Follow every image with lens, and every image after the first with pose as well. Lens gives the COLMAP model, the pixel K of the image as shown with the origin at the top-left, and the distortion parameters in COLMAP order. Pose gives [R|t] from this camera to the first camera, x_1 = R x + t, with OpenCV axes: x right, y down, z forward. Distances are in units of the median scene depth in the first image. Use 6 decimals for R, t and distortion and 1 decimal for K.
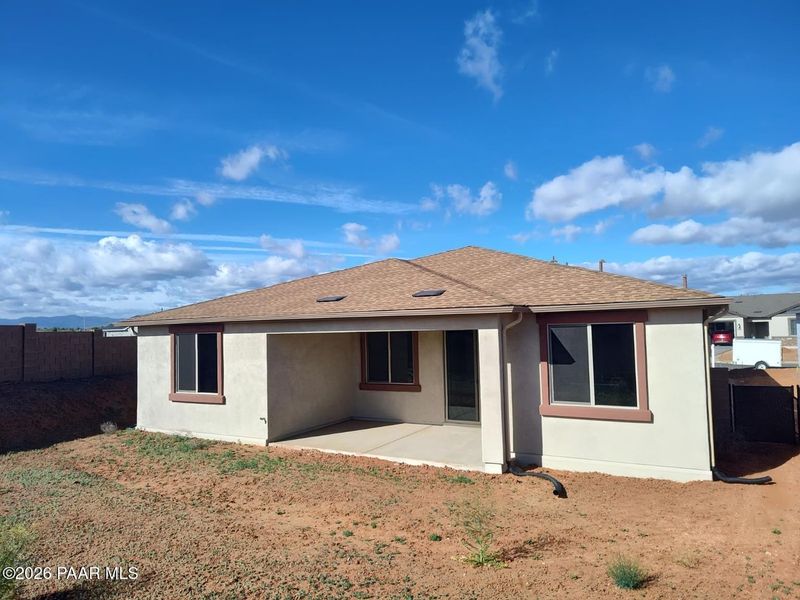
lens RADIAL K [[540.9, 0, 395.6], [0, 540.9, 297.1], [0, 0, 1]] dist [0.022324, -0.029308]
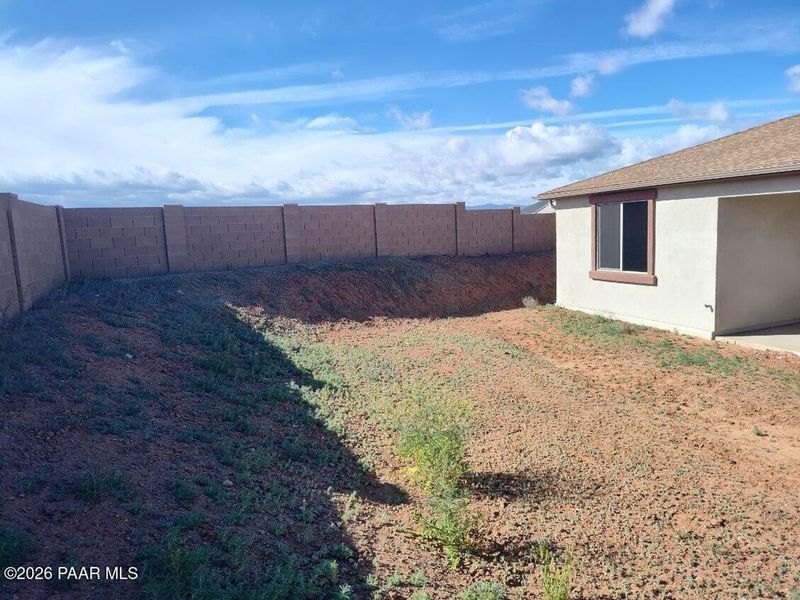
lens RADIAL K [[540.9, 0, 395.6], [0, 540.9, 297.1], [0, 0, 1]] dist [0.022324, -0.029308]
pose [[0.760319, 0.068466, -0.645931, -0.079813], [0.070270, 0.979923, 0.186583, 0.030270], [0.645737, -0.187252, 0.740243, 0.113376]]
